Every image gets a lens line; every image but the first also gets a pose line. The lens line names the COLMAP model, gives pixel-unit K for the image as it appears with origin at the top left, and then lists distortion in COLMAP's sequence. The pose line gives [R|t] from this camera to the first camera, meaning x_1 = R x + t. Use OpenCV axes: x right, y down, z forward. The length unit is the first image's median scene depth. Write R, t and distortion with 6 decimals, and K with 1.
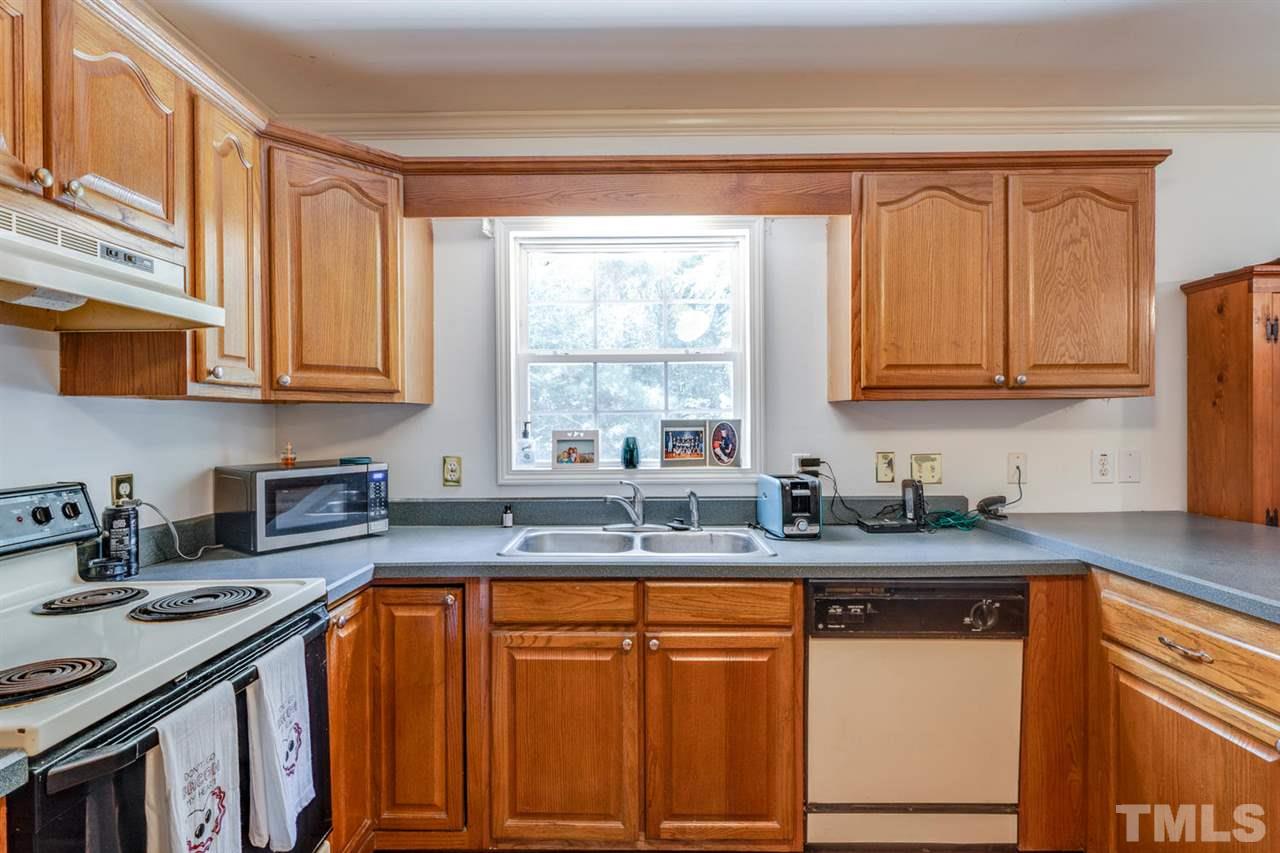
lens RADIAL K [[640.8, 0, 629.1], [0, 640.8, 427.0], [0, 0, 1]] dist [0.000271, 0.000007]
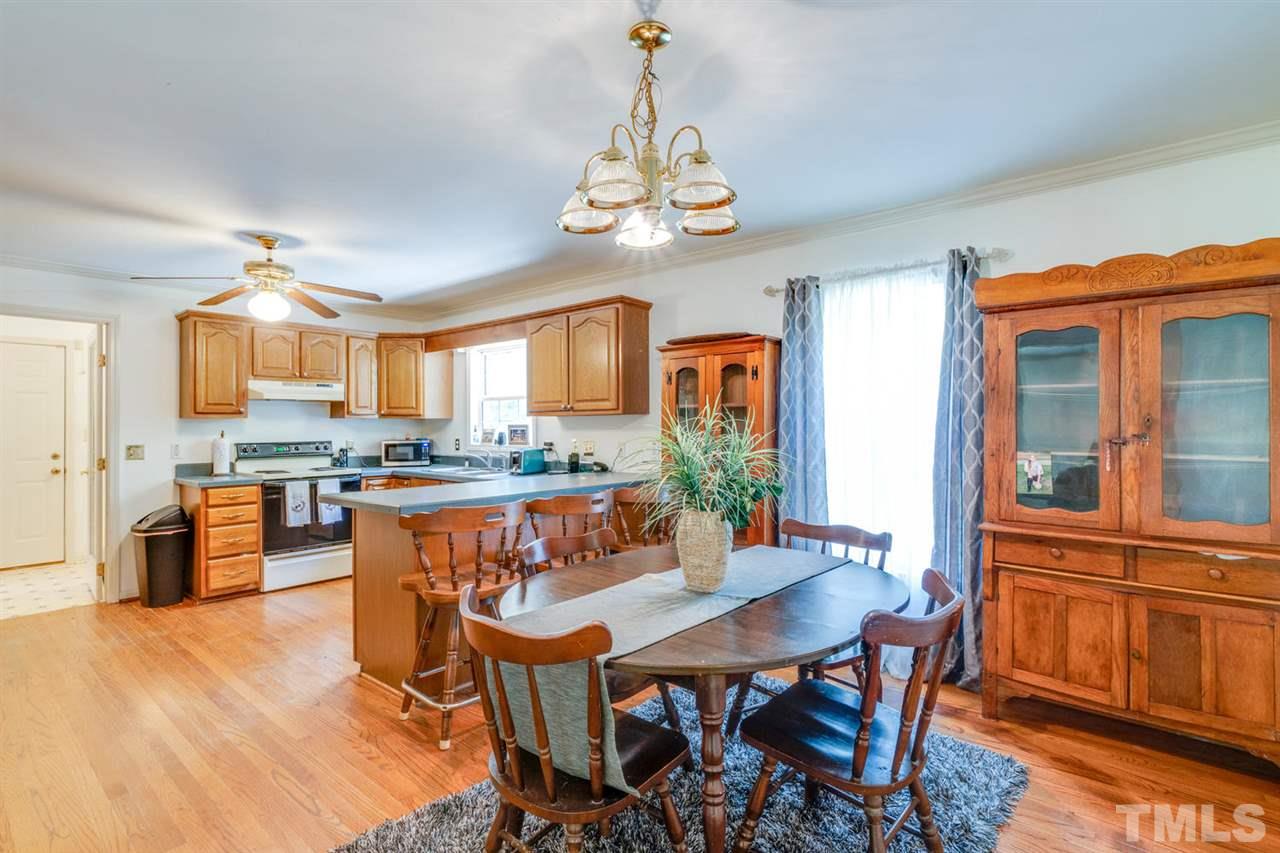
lens RADIAL K [[610.6, 0, 649.3], [0, 610.6, 419.2], [0, 0, 1]] dist [0.001508, -0.000561]
pose [[0.772318, -0.004440, -0.635221, 2.147138], [-0.004468, 0.999913, -0.012422, -0.006725], [0.635220, 0.012432, 0.772231, -0.454911]]
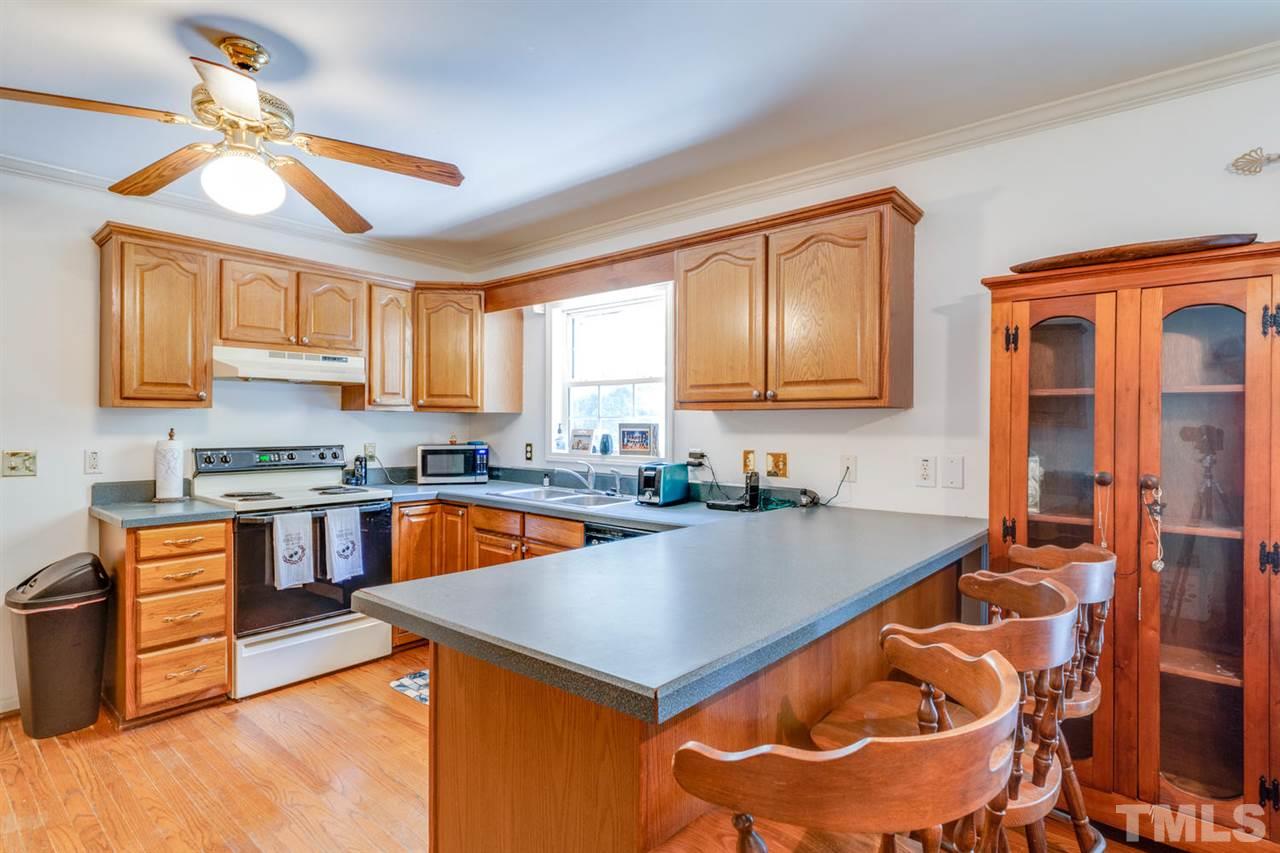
lens RADIAL K [[640.8, 0, 650.1], [0, 640.8, 421.2], [0, 0, 1]] dist [0.000271, 0.000007]
pose [[0.770064, 0.008430, -0.637910, 1.226914], [-0.014935, 0.999877, -0.004815, -0.010834], [0.637791, 0.013235, 0.770096, -0.128581]]
